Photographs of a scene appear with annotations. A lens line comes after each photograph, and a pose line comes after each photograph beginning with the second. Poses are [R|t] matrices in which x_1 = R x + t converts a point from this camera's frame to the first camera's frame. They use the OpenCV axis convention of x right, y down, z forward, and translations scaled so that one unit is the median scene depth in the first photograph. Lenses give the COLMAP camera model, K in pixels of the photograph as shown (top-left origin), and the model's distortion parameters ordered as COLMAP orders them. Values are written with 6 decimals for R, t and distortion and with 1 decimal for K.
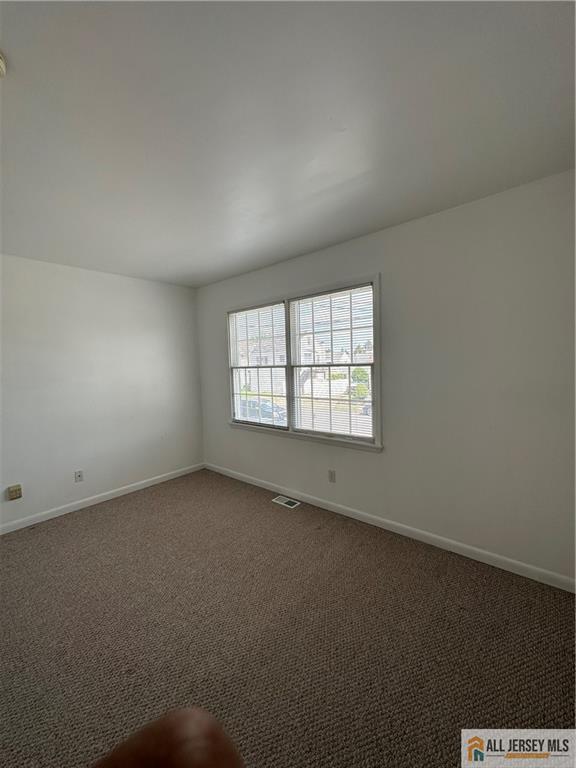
lens RADIAL K [[328.5, 0, 288.0], [0, 328.5, 384.0], [0, 0, 1]] dist [-0.000882, -0.000044]
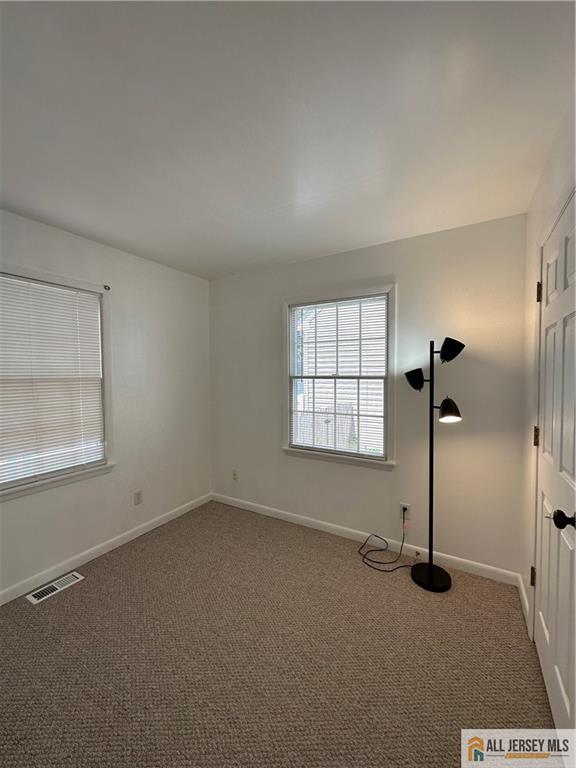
lens RADIAL K [[305.5, 0, 288.0], [0, 305.5, 384.0], [0, 0, 1]] dist [-0.001579, -0.000082]
pose [[0.977377, 0.025201, 0.209997, -0.235746], [-0.018260, 0.999223, -0.034930, -0.005923], [-0.210714, 0.030306, 0.977078, 0.218132]]
